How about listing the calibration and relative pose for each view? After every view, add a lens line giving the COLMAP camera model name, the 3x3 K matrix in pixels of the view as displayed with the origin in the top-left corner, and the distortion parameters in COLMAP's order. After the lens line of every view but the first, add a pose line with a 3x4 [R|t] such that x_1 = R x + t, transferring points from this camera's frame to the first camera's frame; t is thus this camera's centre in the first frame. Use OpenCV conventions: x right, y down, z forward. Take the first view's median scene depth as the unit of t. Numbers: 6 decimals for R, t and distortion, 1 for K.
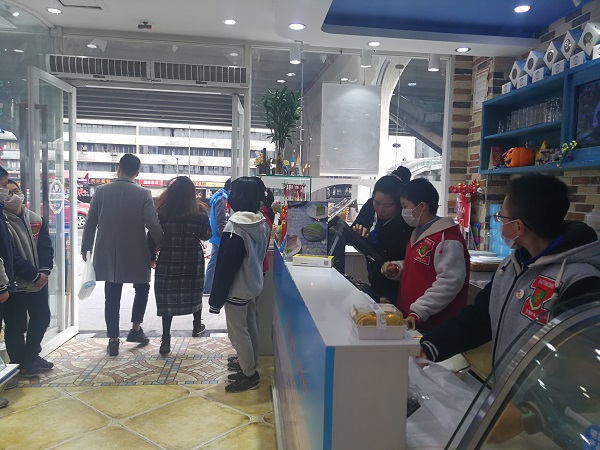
lens RADIAL K [[472.1, 0, 300.3], [0, 472.1, 225.3], [0, 0, 1]] dist [-0.004259, -0.014381]
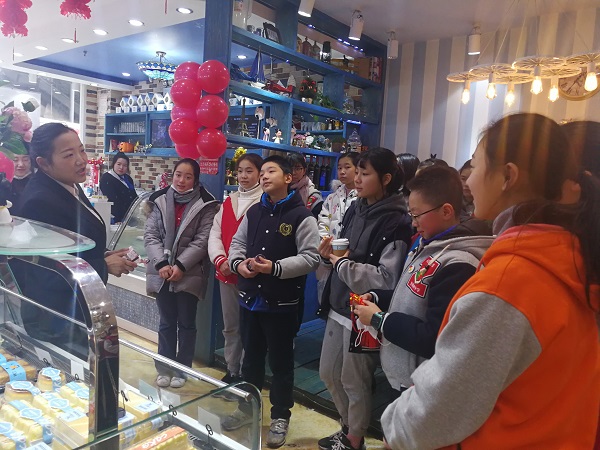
lens RADIAL K [[472.1, 0, 300.0], [0, 472.1, 224.3], [0, 0, 1]] dist [-0.004259, -0.014381]
pose [[0.691480, -0.052842, 0.720461, -0.428812], [0.001859, 0.997448, 0.071374, 0.033032], [-0.722394, -0.048015, 0.689813, -0.821093]]
